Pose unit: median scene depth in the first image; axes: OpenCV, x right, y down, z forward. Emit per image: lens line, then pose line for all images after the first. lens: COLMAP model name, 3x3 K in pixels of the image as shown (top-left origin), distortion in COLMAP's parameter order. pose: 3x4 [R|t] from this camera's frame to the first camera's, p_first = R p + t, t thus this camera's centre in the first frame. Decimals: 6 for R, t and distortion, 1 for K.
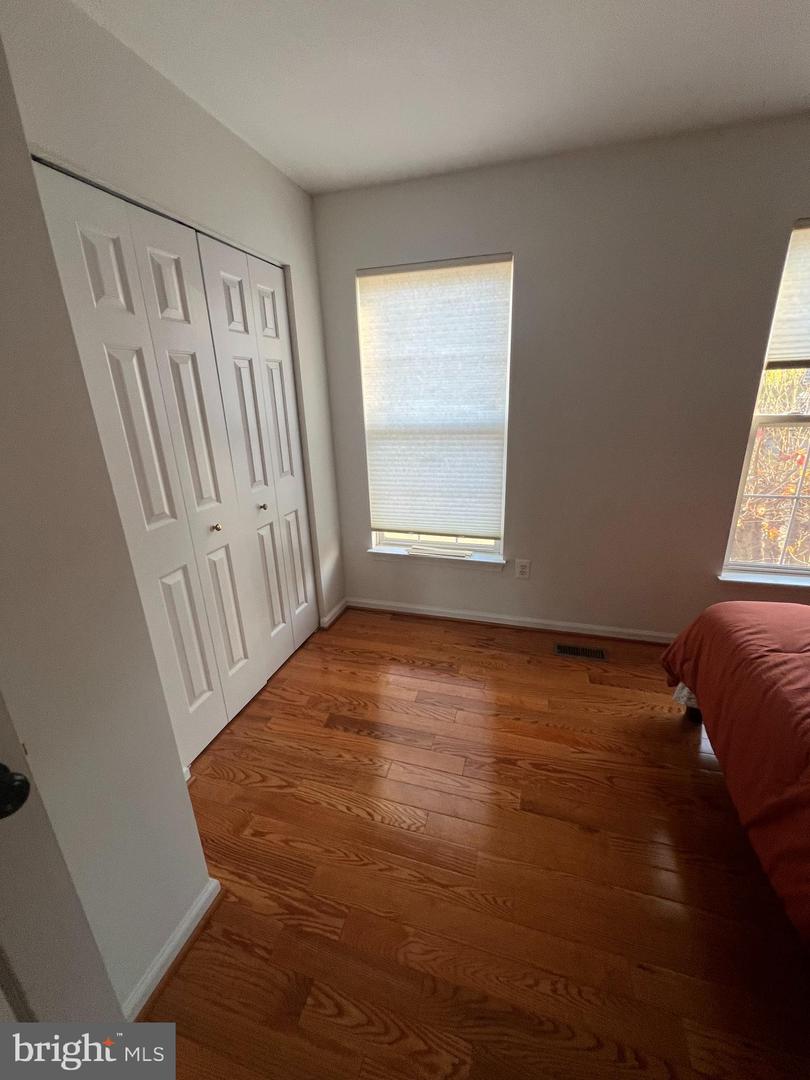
lens RADIAL K [[438.0, 0, 408.9], [0, 438.0, 539.2], [0, 0, 1]] dist [-0.003367, 0.000146]
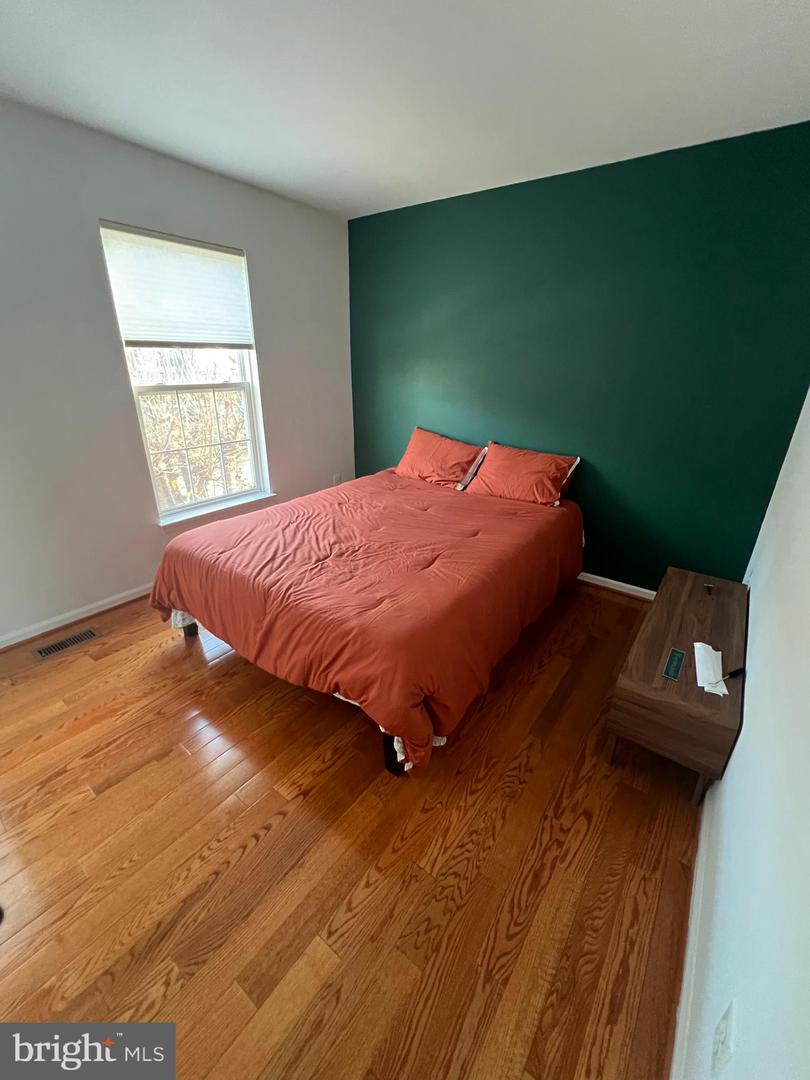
lens RADIAL K [[438.0, 0, 400.6], [0, 438.0, 539.8], [0, 0, 1]] dist [-0.003367, 0.000146]
pose [[0.346306, -0.322404, 0.880981, -0.165463], [0.270539, 0.933515, 0.235283, 0.030051], [-0.898266, 0.156860, 0.410505, -0.093551]]
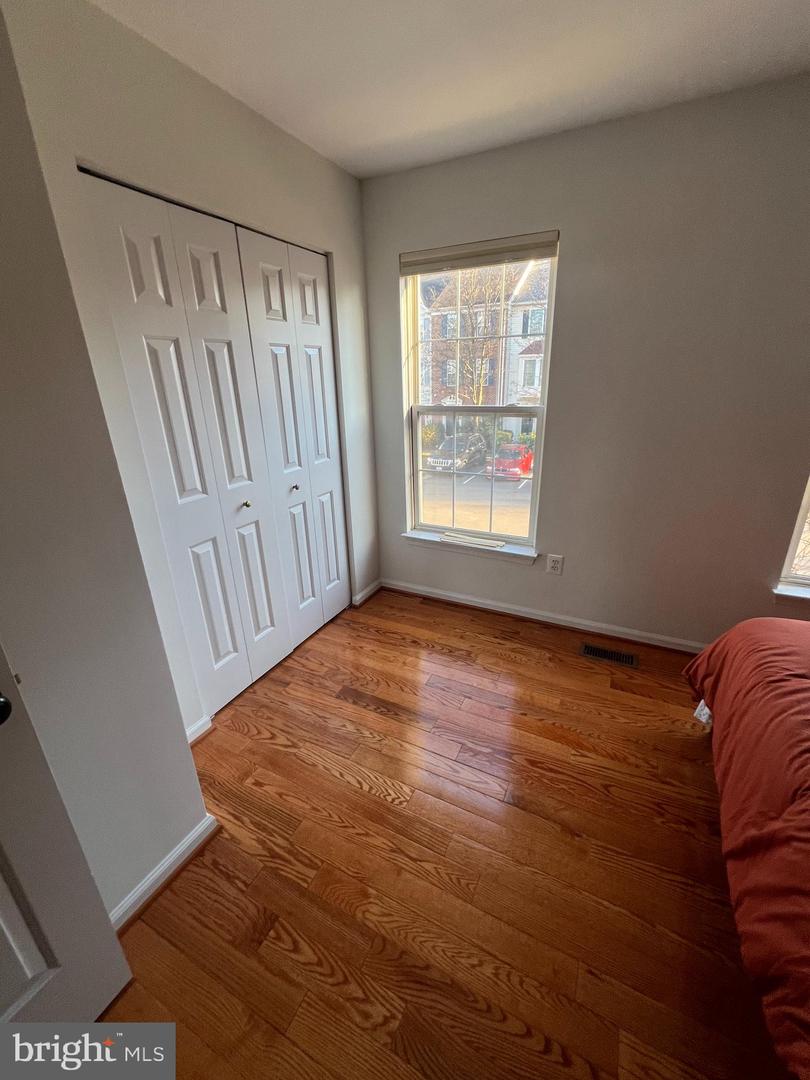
lens RADIAL K [[438.0, 0, 408.7], [0, 438.0, 540.6], [0, 0, 1]] dist [-0.003367, 0.000146]
pose [[0.984777, 0.068546, -0.159734, 0.136600], [-0.062127, 0.997060, 0.044845, -0.010636], [0.162339, -0.034238, 0.986141, -0.006939]]
